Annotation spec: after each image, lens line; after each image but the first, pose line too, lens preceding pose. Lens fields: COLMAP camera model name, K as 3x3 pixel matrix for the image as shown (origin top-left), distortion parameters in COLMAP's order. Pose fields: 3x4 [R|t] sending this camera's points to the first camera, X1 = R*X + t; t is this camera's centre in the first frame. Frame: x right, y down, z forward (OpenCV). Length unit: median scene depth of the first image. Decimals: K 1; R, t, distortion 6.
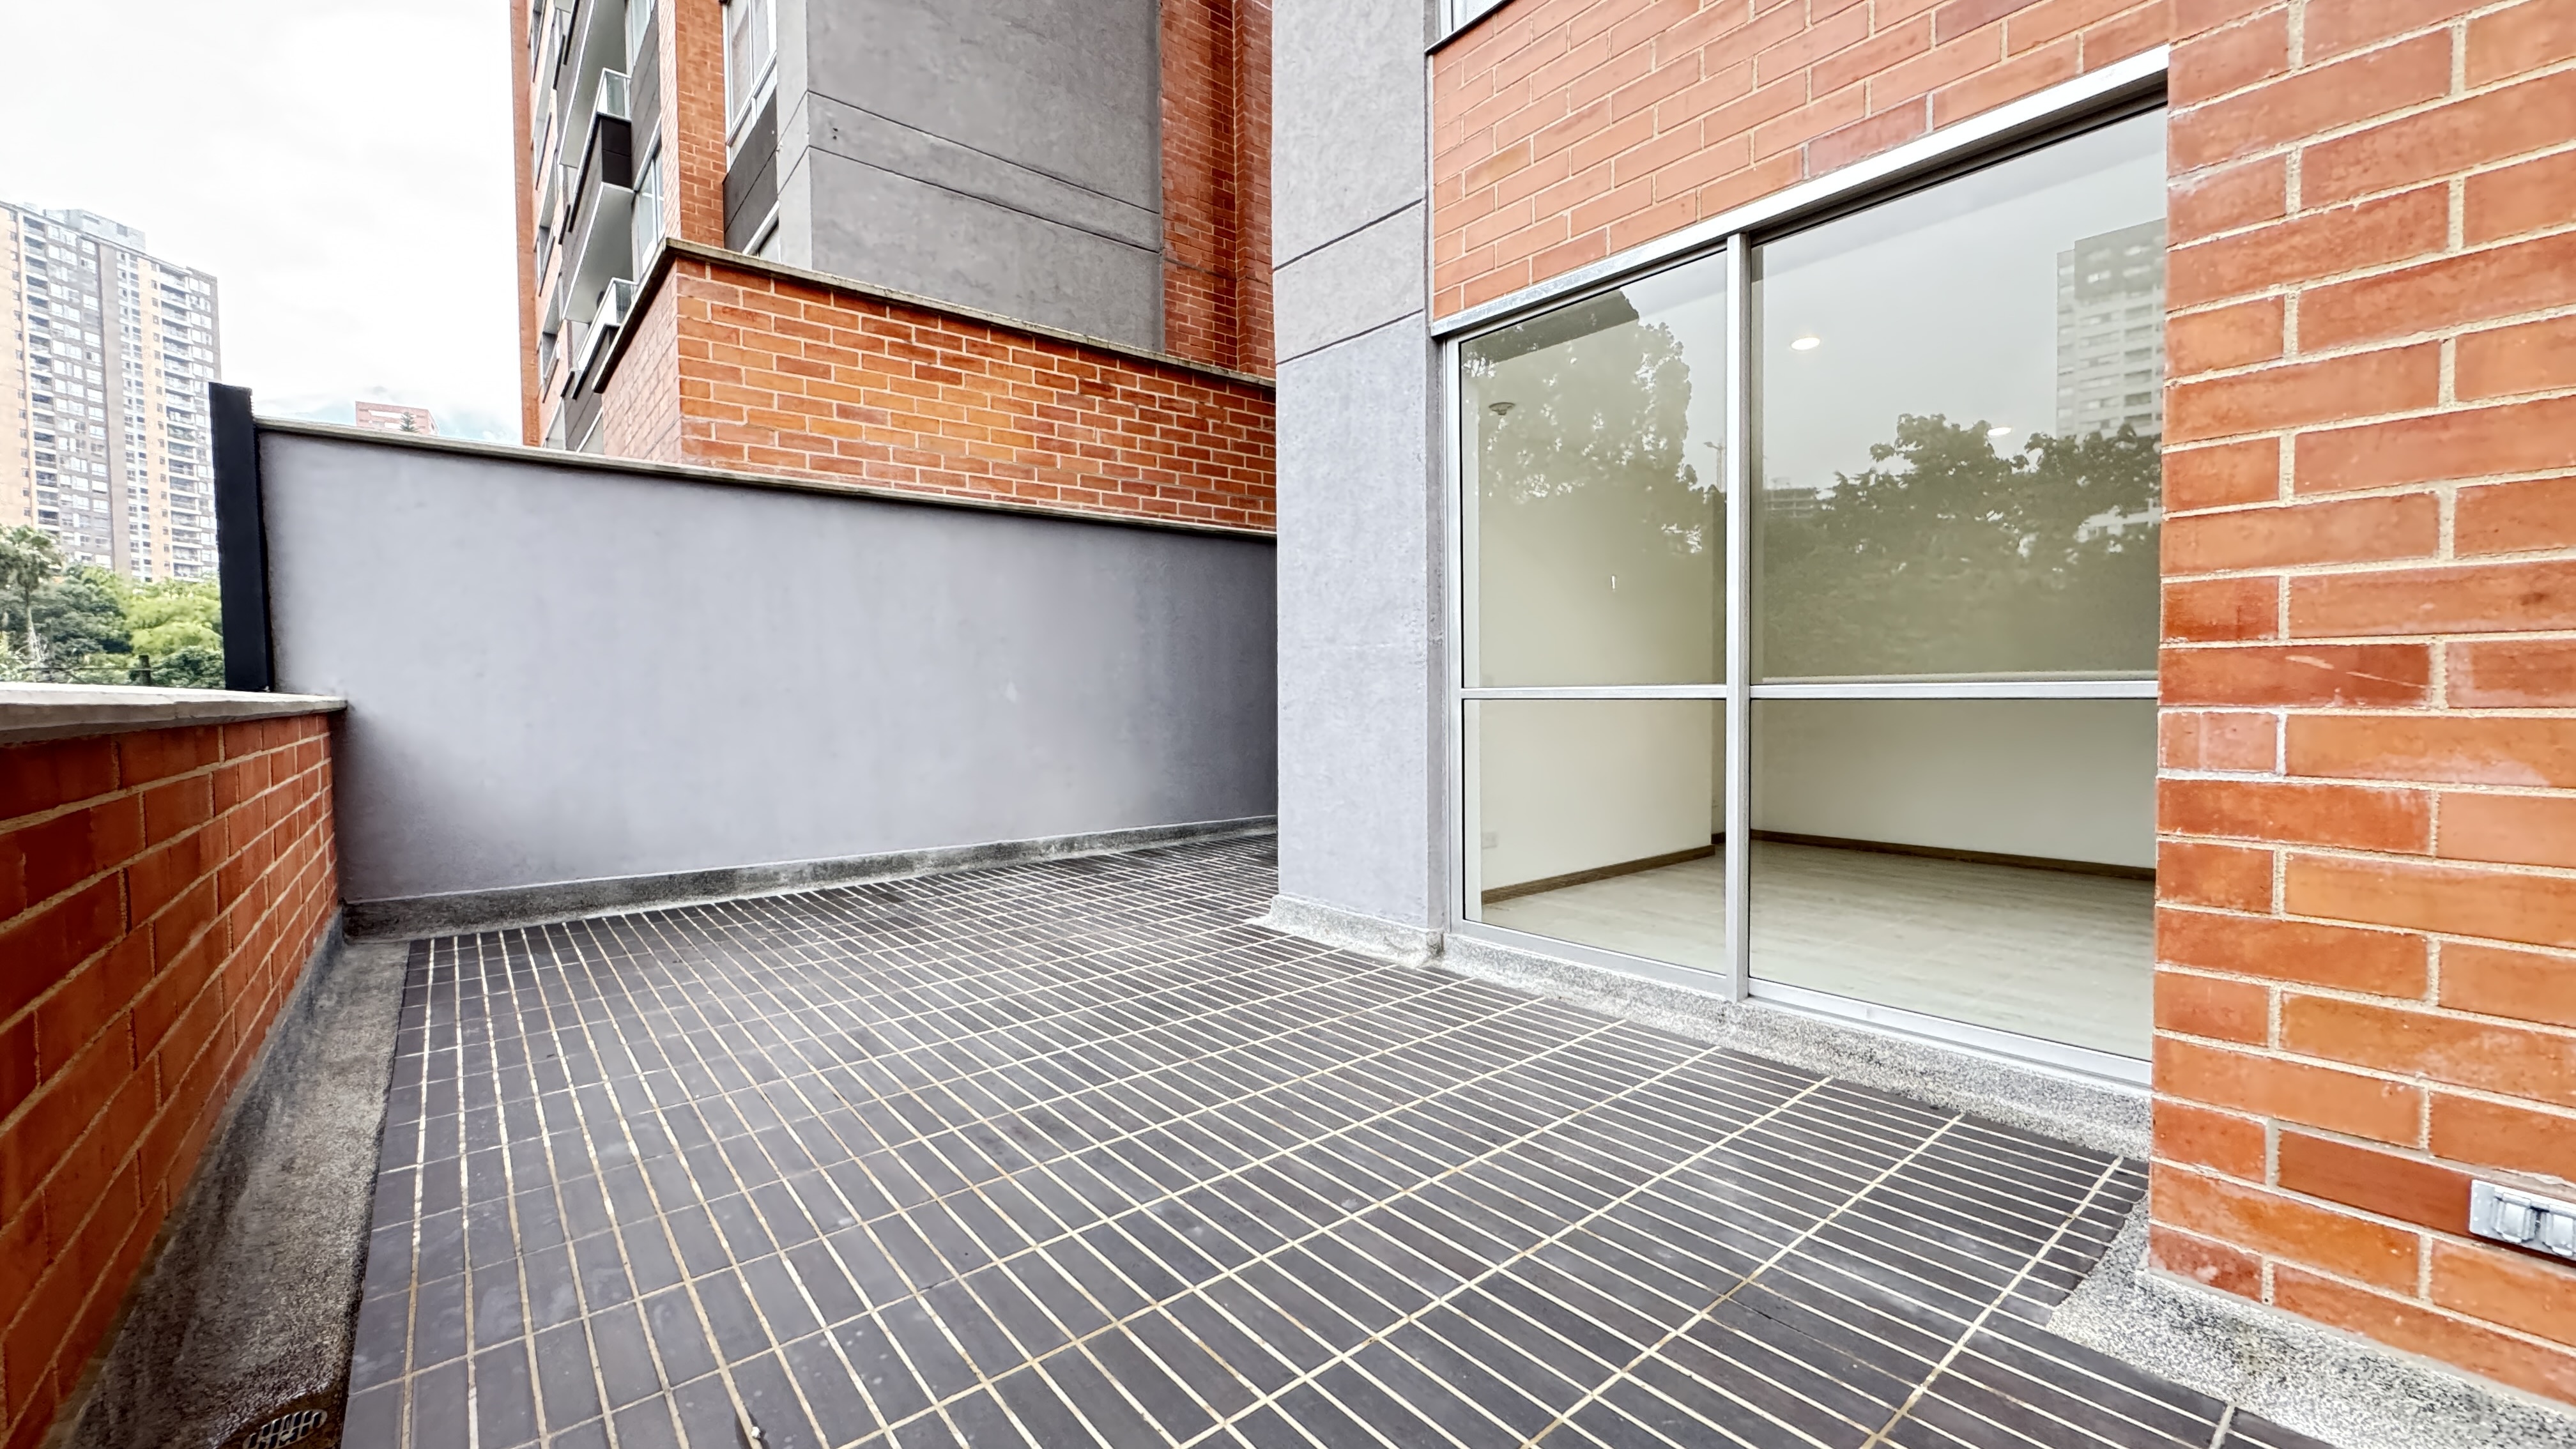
lens RADIAL K [[1026.4, 0, 1293.3], [0, 1026.4, 721.4], [0, 0, 1]] dist [-0.005134, 0.001280]
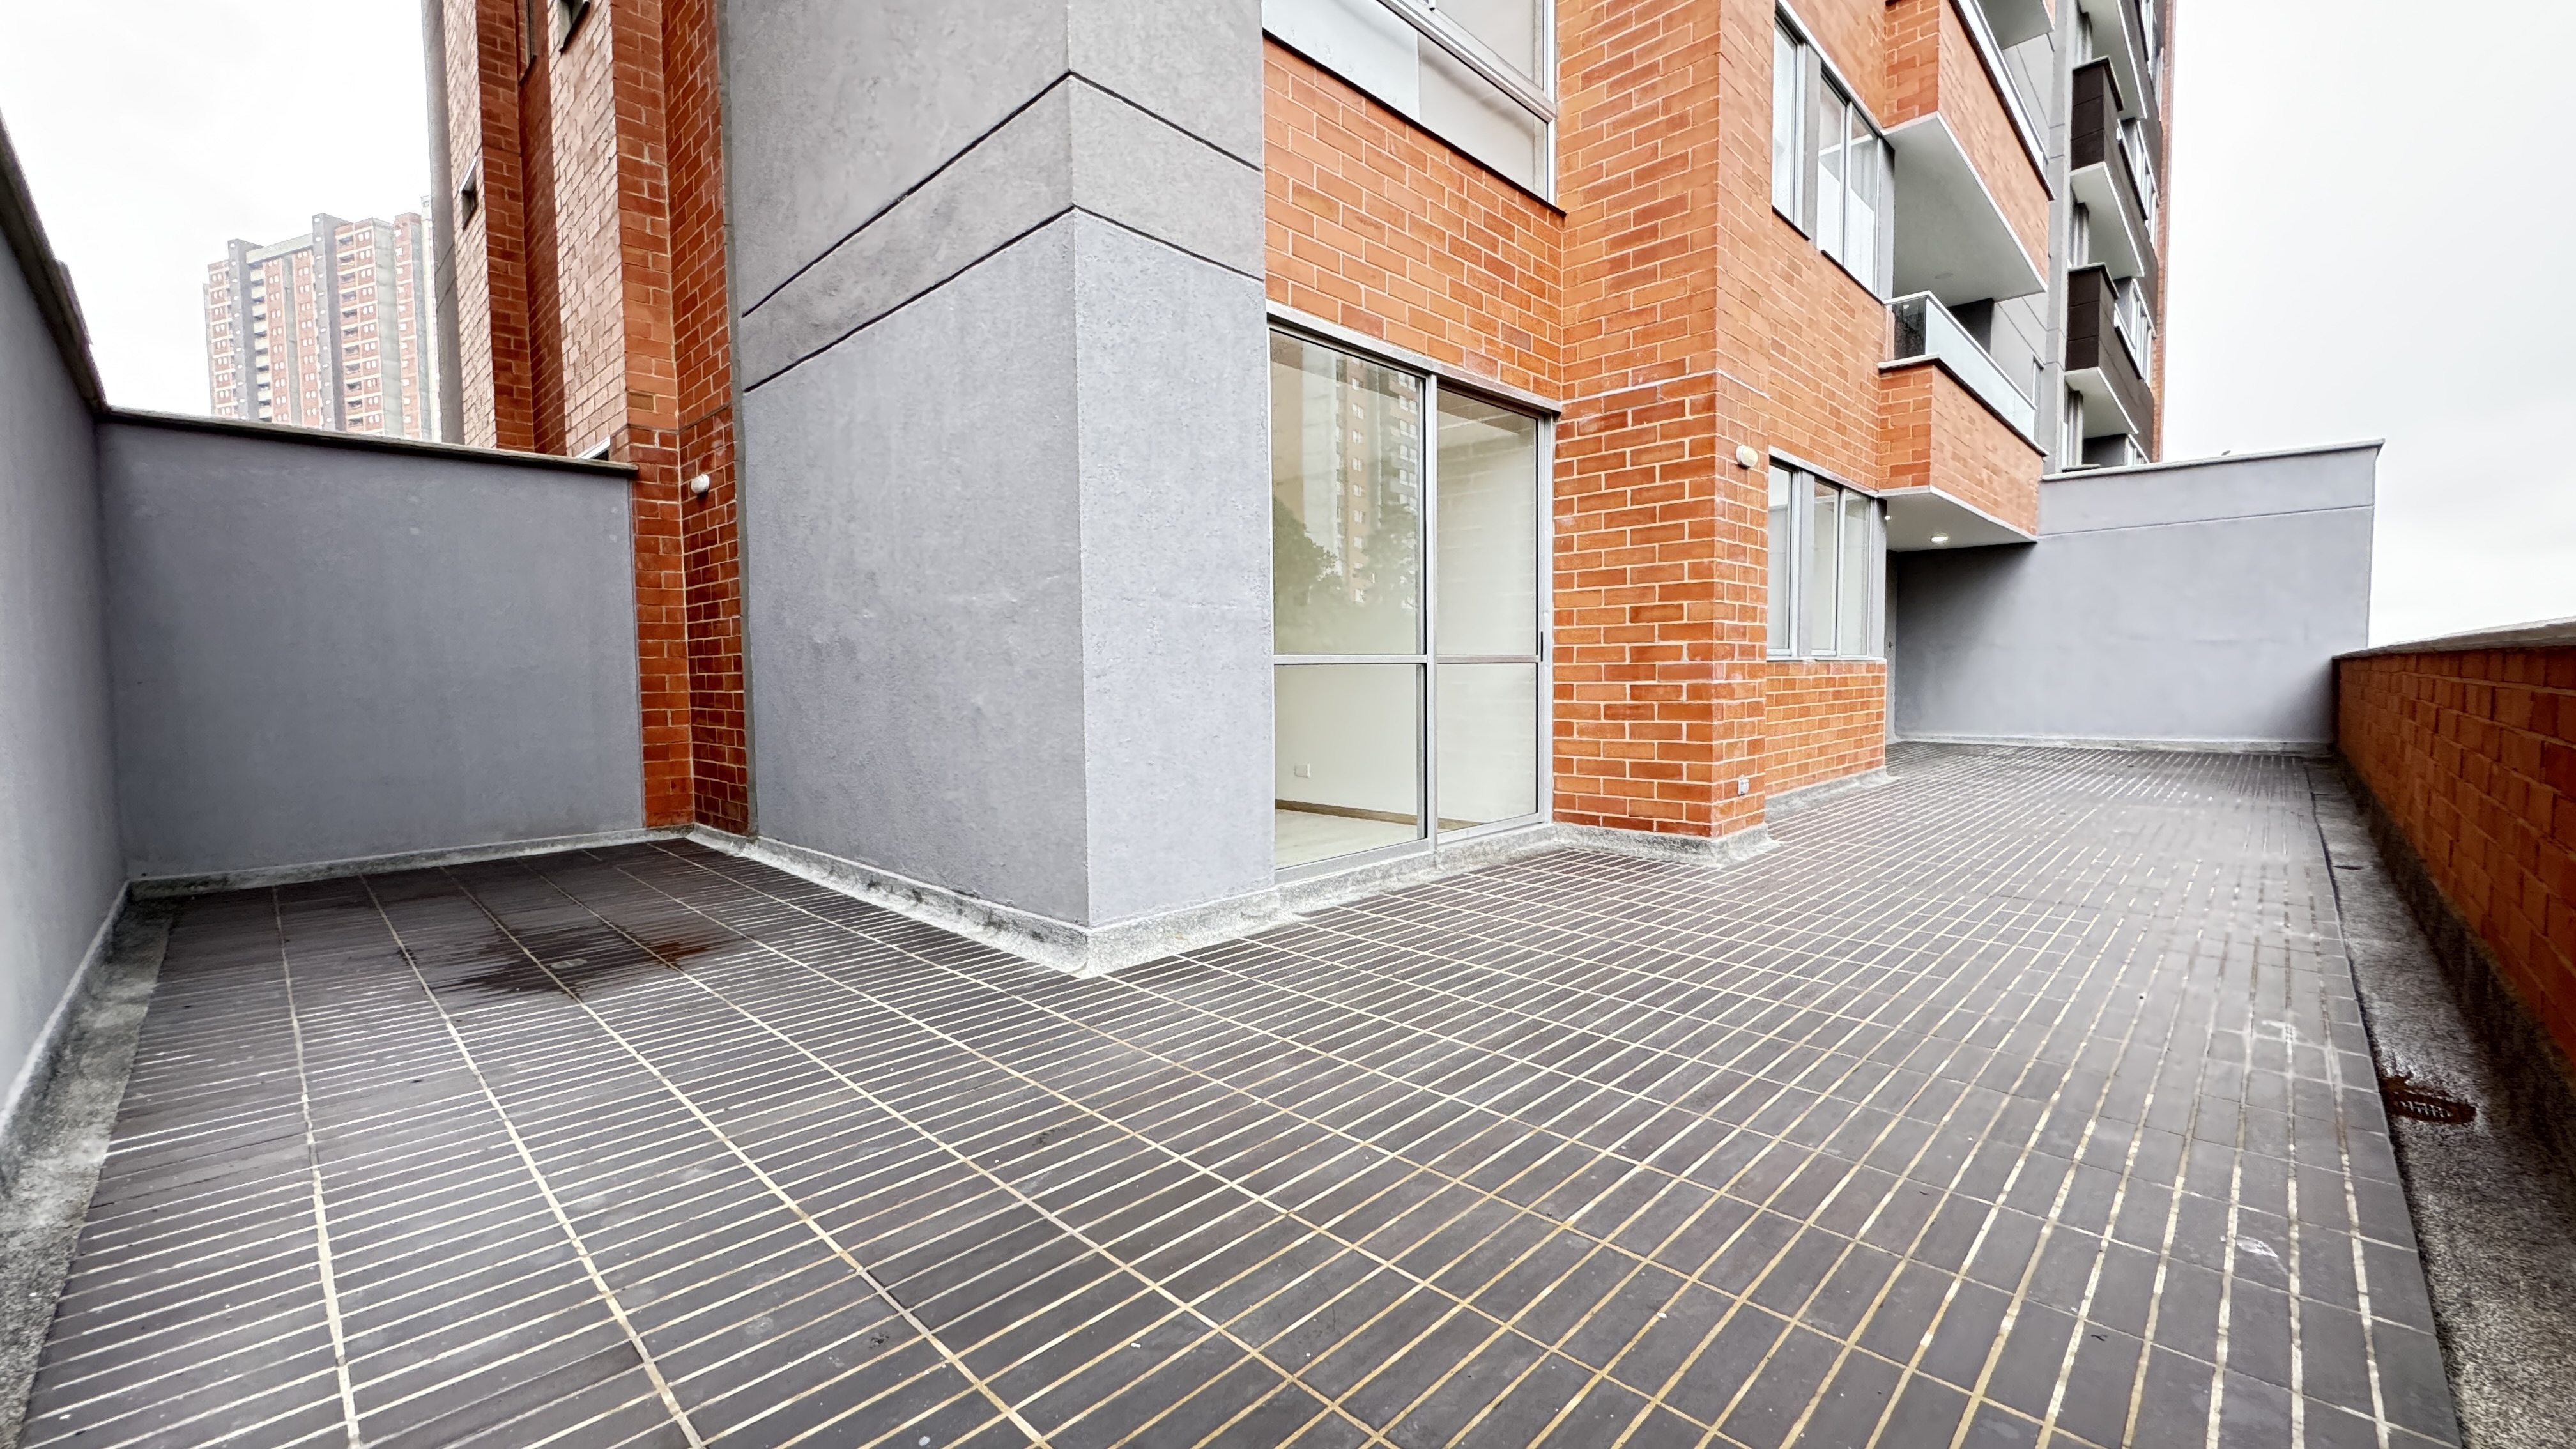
lens RADIAL K [[1026.4, 0, 1277.8], [0, 1026.4, 722.6], [0, 0, 1]] dist [-0.005134, 0.001280]
pose [[-0.106681, -0.039461, 0.993510, -1.088363], [0.041163, 0.998180, 0.044067, -0.010126], [-0.993441, 0.045597, -0.104863, 1.341479]]
